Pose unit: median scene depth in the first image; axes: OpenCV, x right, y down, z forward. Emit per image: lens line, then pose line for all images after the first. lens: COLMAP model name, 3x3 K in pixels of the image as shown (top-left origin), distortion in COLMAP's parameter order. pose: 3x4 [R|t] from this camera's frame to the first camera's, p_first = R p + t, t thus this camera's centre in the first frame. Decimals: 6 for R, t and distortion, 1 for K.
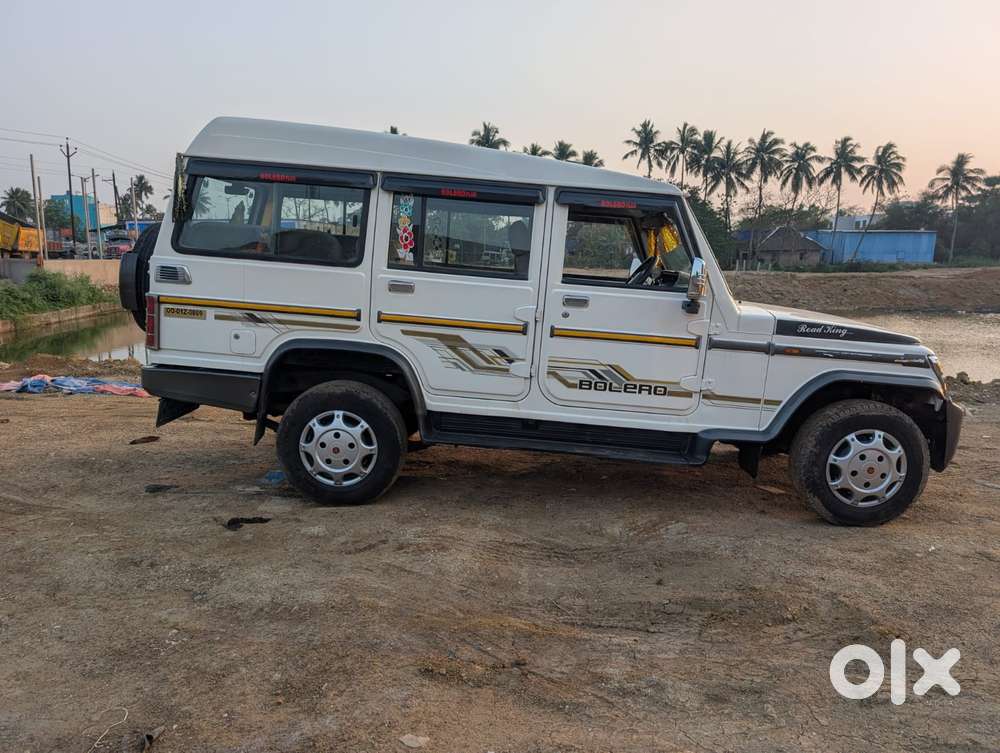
lens RADIAL K [[720.3, 0, 497.0], [0, 720.3, 380.9], [0, 0, 1]] dist [0.038969, -0.040900]
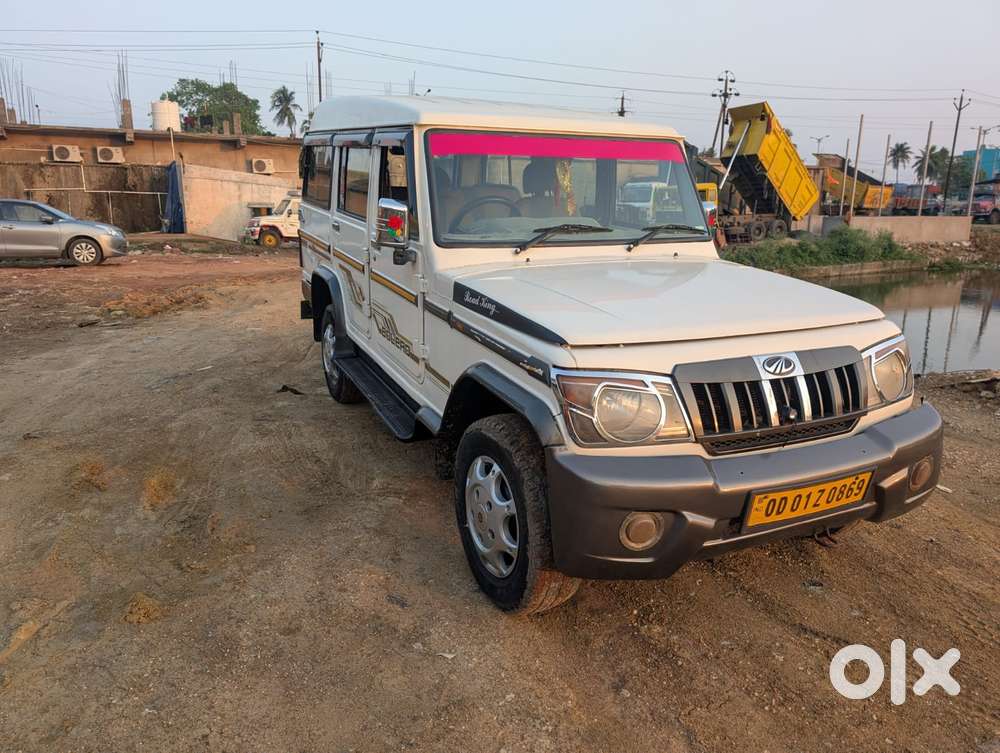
lens RADIAL K [[720.3, 0, 493.4], [0, 720.3, 377.4], [0, 0, 1]] dist [0.038969, -0.040900]
pose [[0.441293, 0.201884, -0.874359, 0.118932], [-0.157144, 0.976694, 0.146201, -0.011312], [0.883497, 0.072882, 0.462733, 0.076520]]
